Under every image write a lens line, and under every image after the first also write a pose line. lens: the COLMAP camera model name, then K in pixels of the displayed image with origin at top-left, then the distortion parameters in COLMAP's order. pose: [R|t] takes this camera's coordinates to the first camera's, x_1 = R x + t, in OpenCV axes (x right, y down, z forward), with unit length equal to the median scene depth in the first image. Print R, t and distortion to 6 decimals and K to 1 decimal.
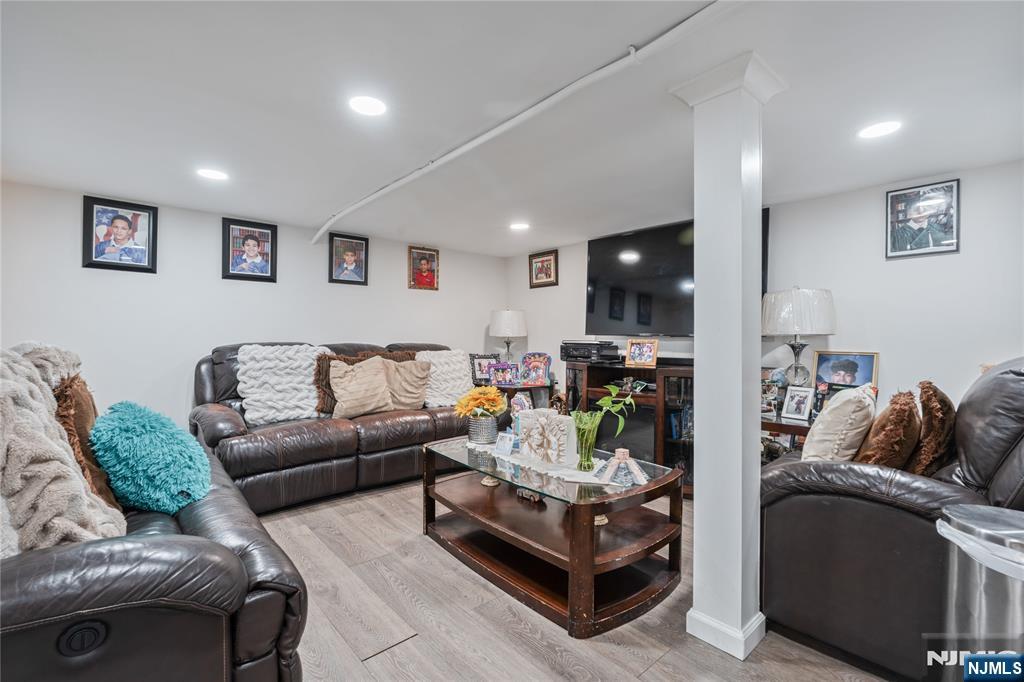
lens RADIAL K [[443.8, 0, 507.2], [0, 443.8, 350.9], [0, 0, 1]] dist [0.000400, -0.000012]
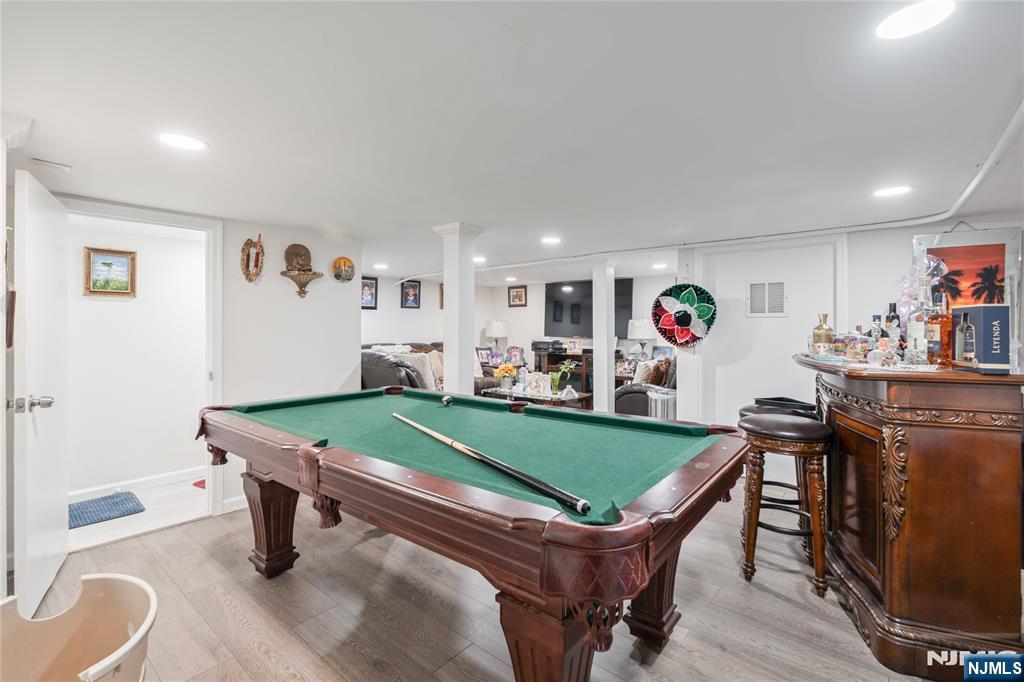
lens RADIAL K [[458.8, 0, 512.0], [0, 458.8, 341.0], [0, 0, 1]] dist [0.000081, 0.000005]
pose [[0.986624, -0.010563, 0.162670, -0.283671], [0.009501, 0.999928, 0.007305, -0.036351], [-0.162735, -0.005661, 0.986653, -0.898640]]
